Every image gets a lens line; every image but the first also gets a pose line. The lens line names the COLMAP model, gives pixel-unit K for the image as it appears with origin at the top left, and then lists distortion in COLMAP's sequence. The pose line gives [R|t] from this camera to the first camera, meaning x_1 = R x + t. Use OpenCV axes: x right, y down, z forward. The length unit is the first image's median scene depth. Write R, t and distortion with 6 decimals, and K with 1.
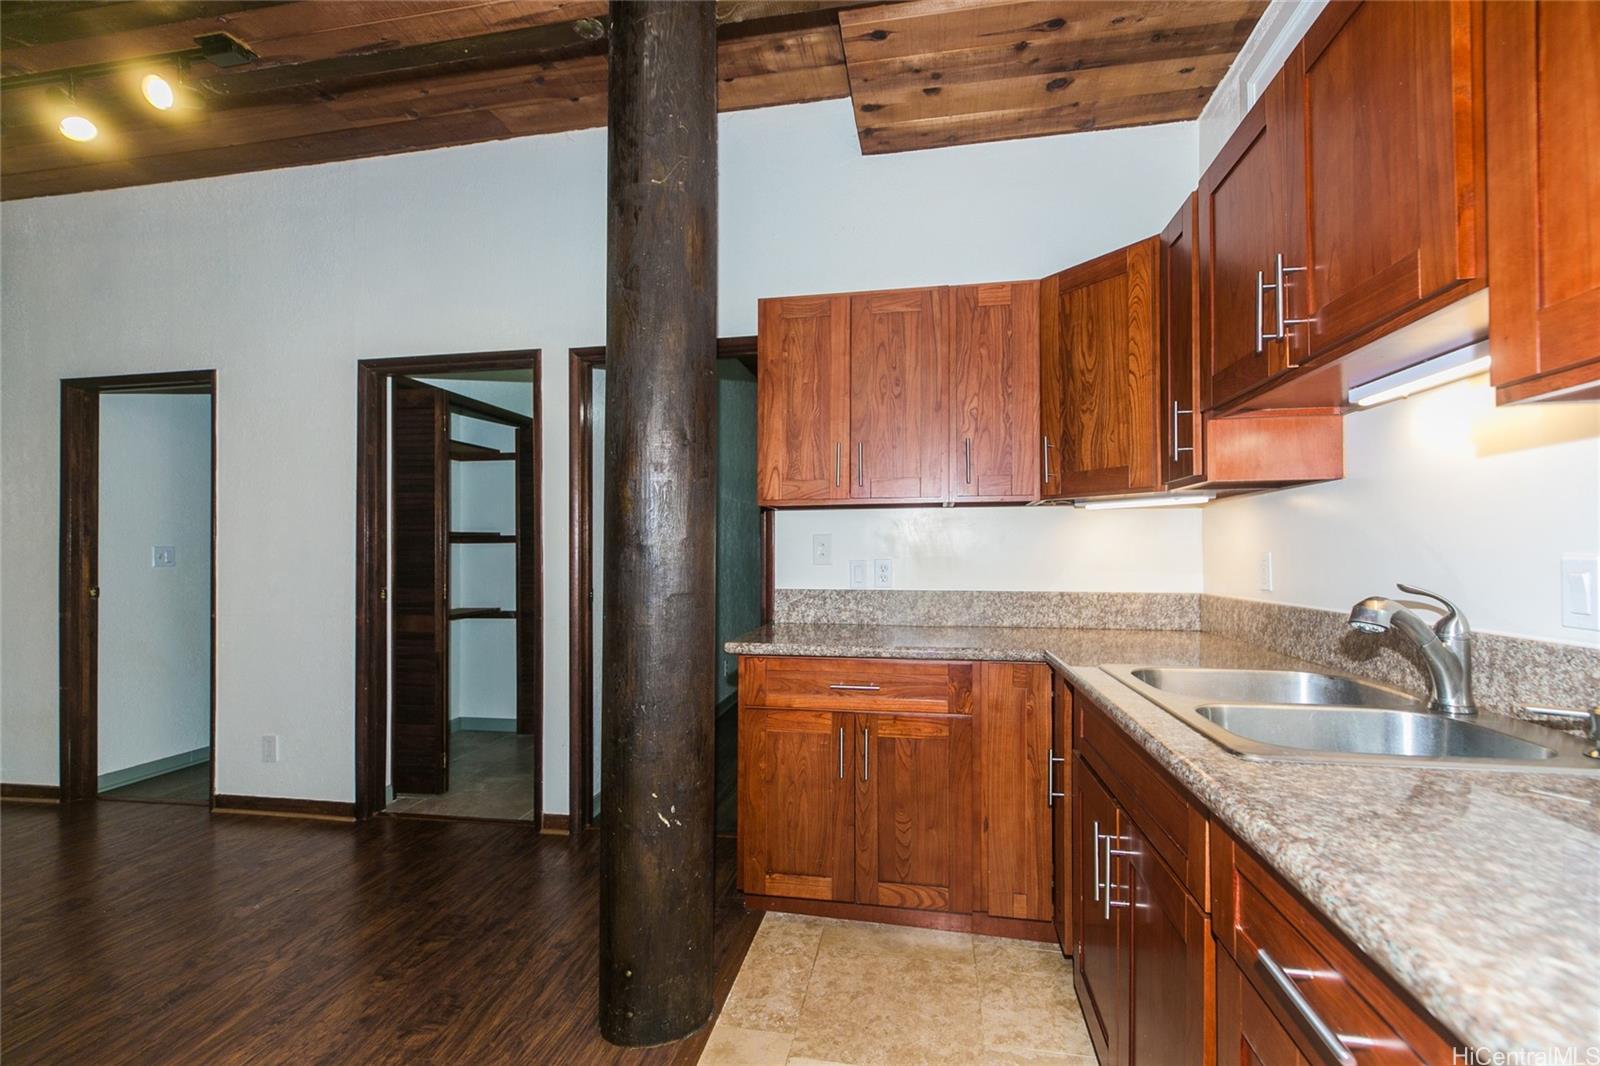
lens RADIAL K [[722.1, 0, 807.5], [0, 722.1, 533.4], [0, 0, 1]] dist [0.016145, -0.009026]
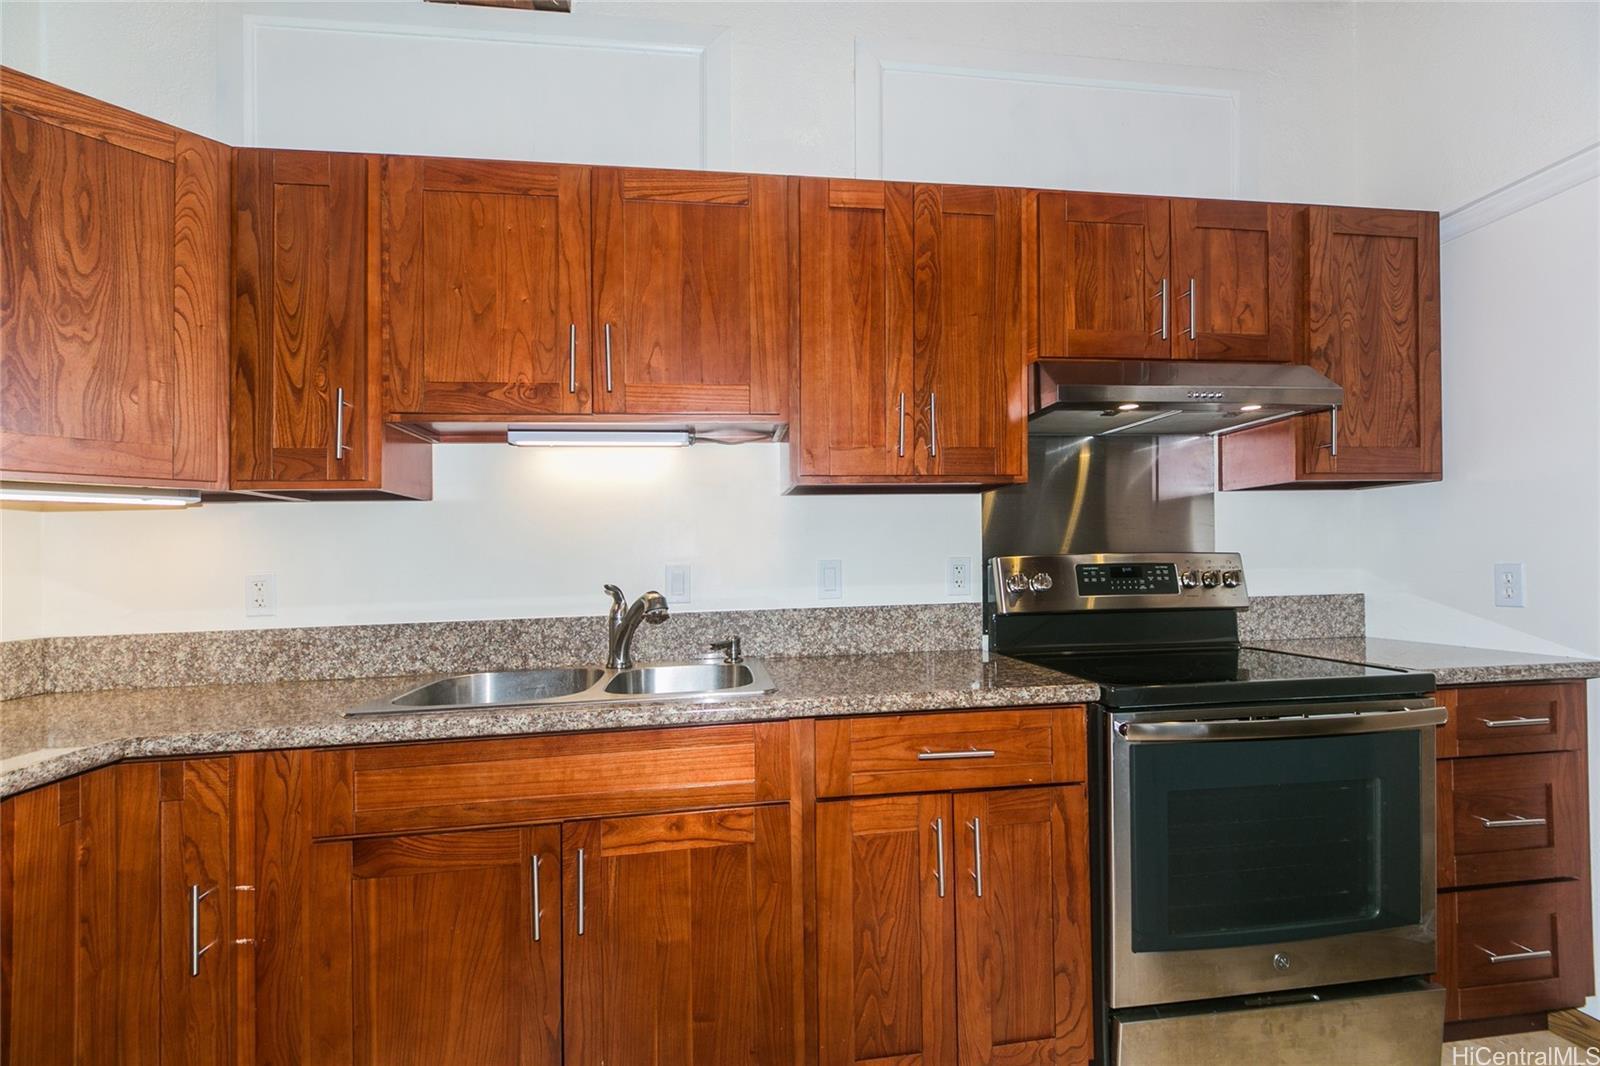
lens RADIAL K [[722.1, 0, 830.6], [0, 722.1, 550.6], [0, 0, 1]] dist [0.016145, -0.009026]
pose [[-0.302485, 0.024298, 0.952844, -0.329754], [0.001571, 0.999686, -0.024994, 0.020180], [-0.953153, -0.006064, -0.302428, 0.510031]]
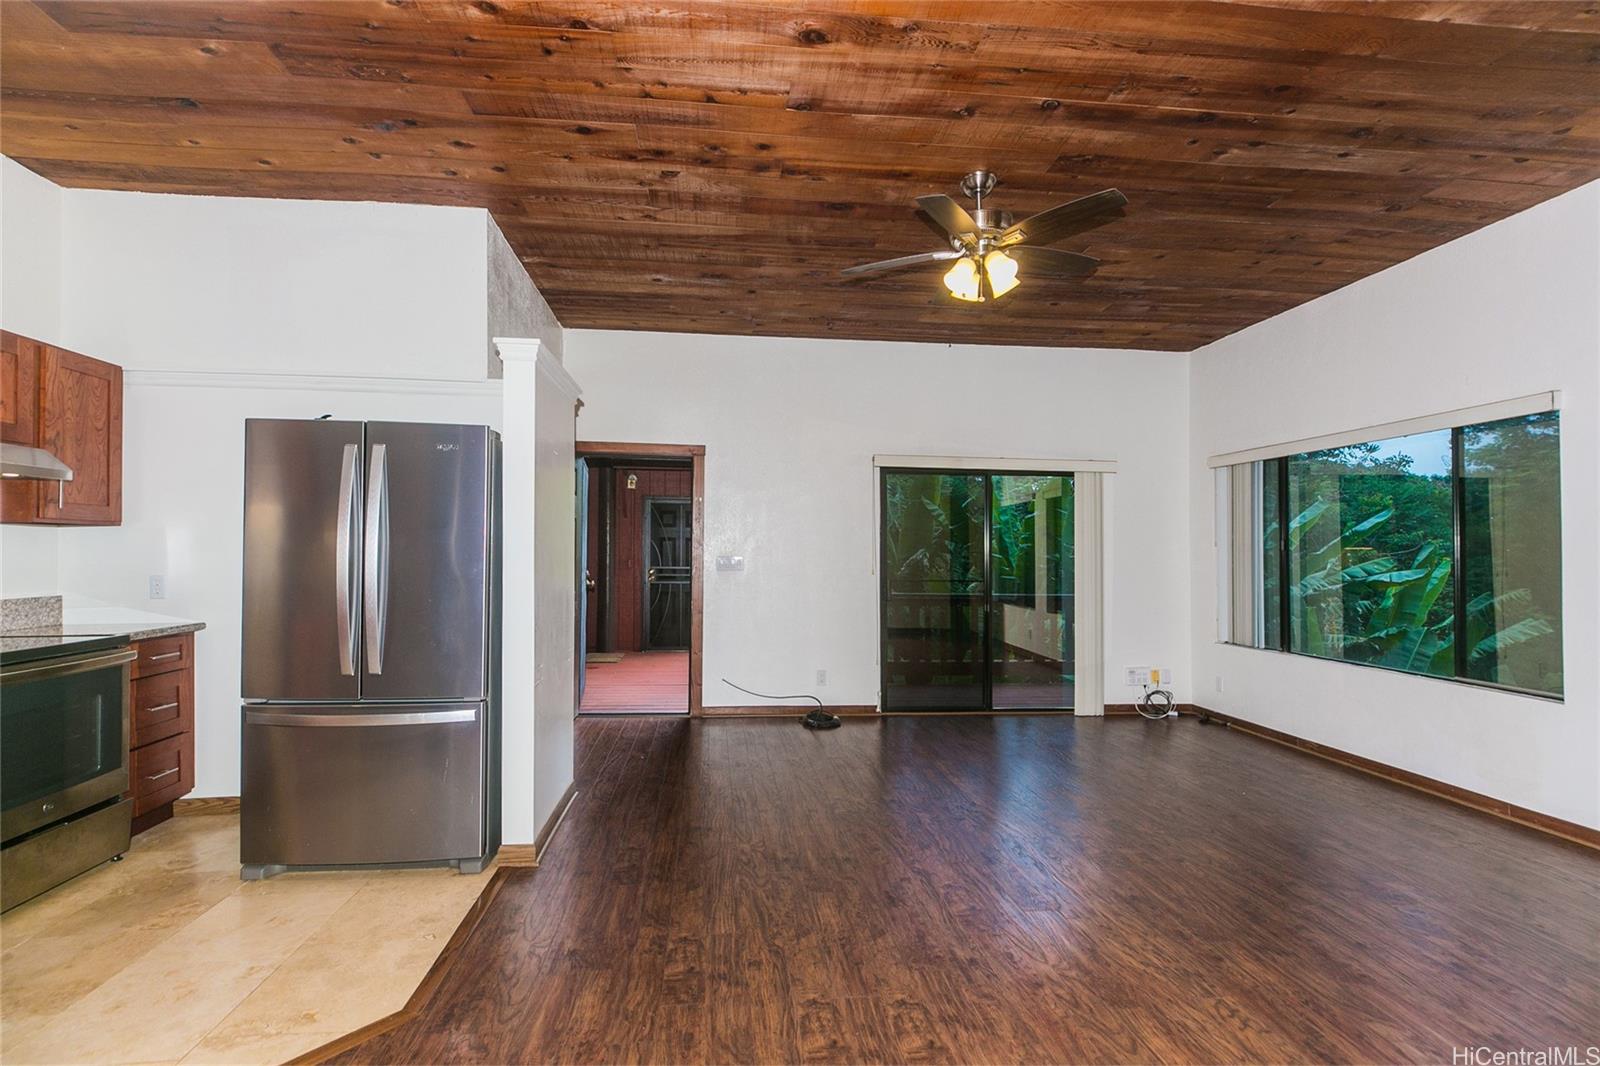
lens RADIAL K [[722.1, 0, 789.7], [0, 722.1, 553.5], [0, 0, 1]] dist [0.016145, -0.009026]
pose [[-0.962208, 0.004783, -0.272274, -0.597483], [0.008865, 0.999866, -0.013765, 0.005077], [0.272172, -0.015659, -0.962121, 1.250231]]
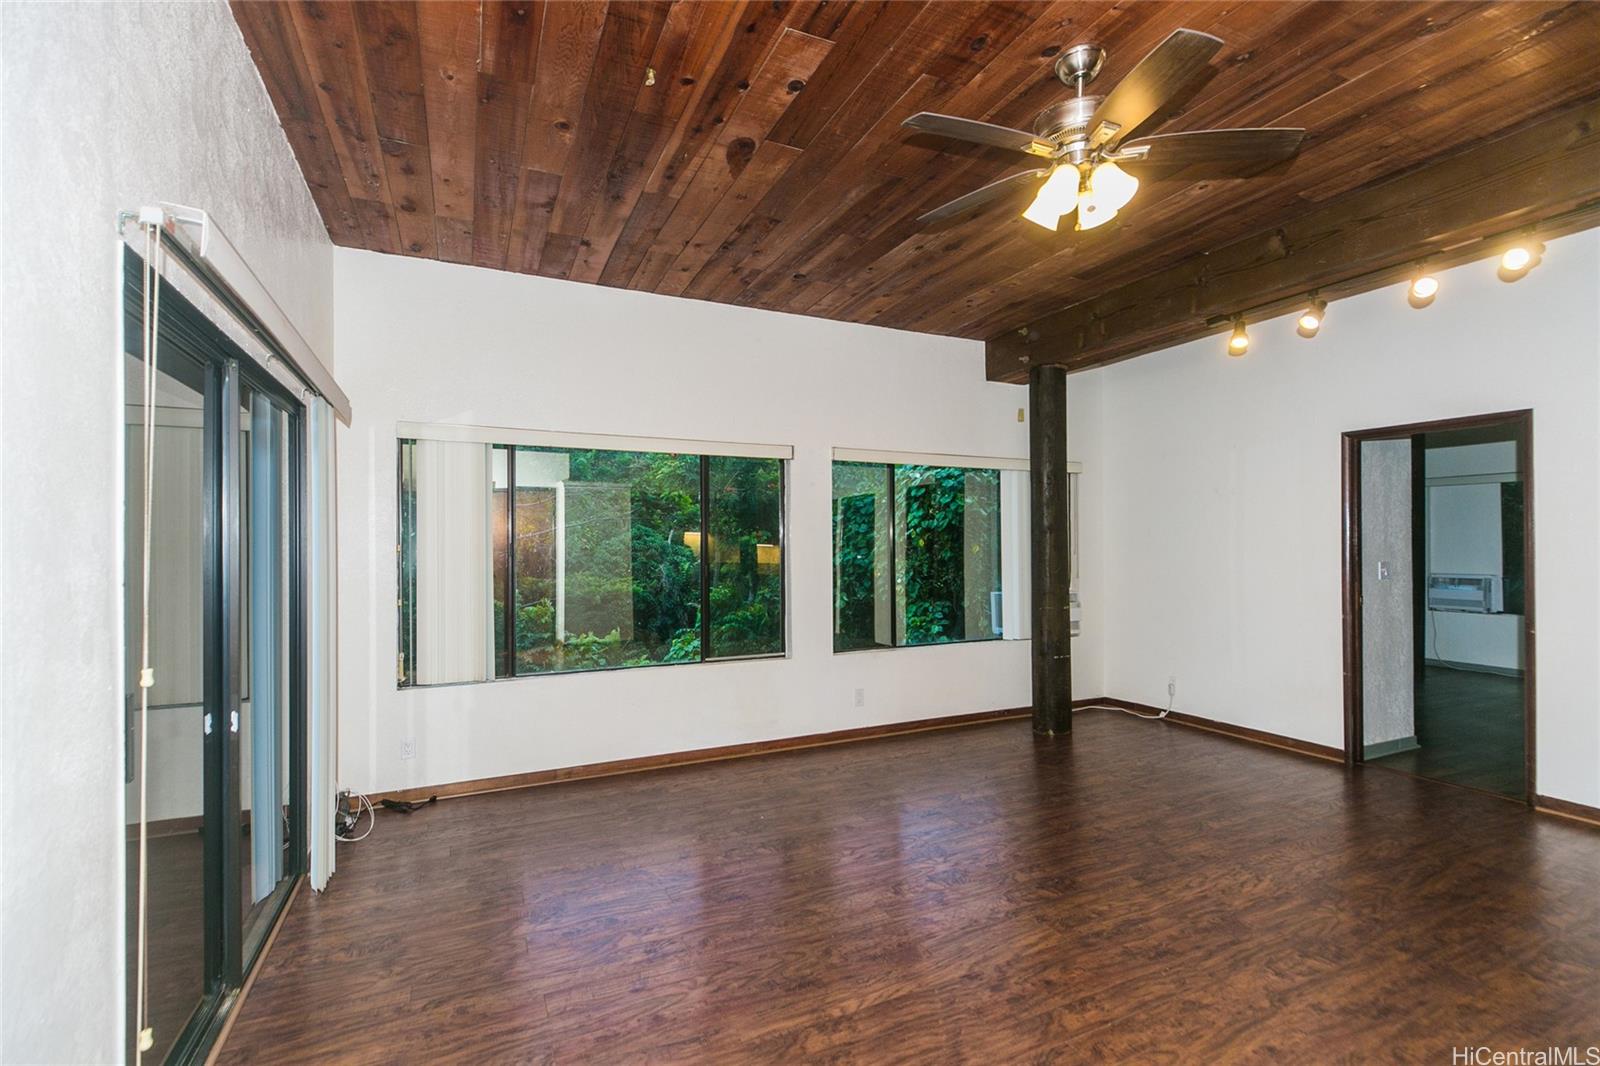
lens RADIAL K [[722.1, 0, 796.1], [0, 722.1, 529.8], [0, 0, 1]] dist [0.016145, -0.009026]
pose [[0.572102, -0.004342, -0.820171, -0.716112], [0.010188, 0.999946, 0.001813, -0.073977], [0.820119, -0.009393, 0.572115, -0.722207]]
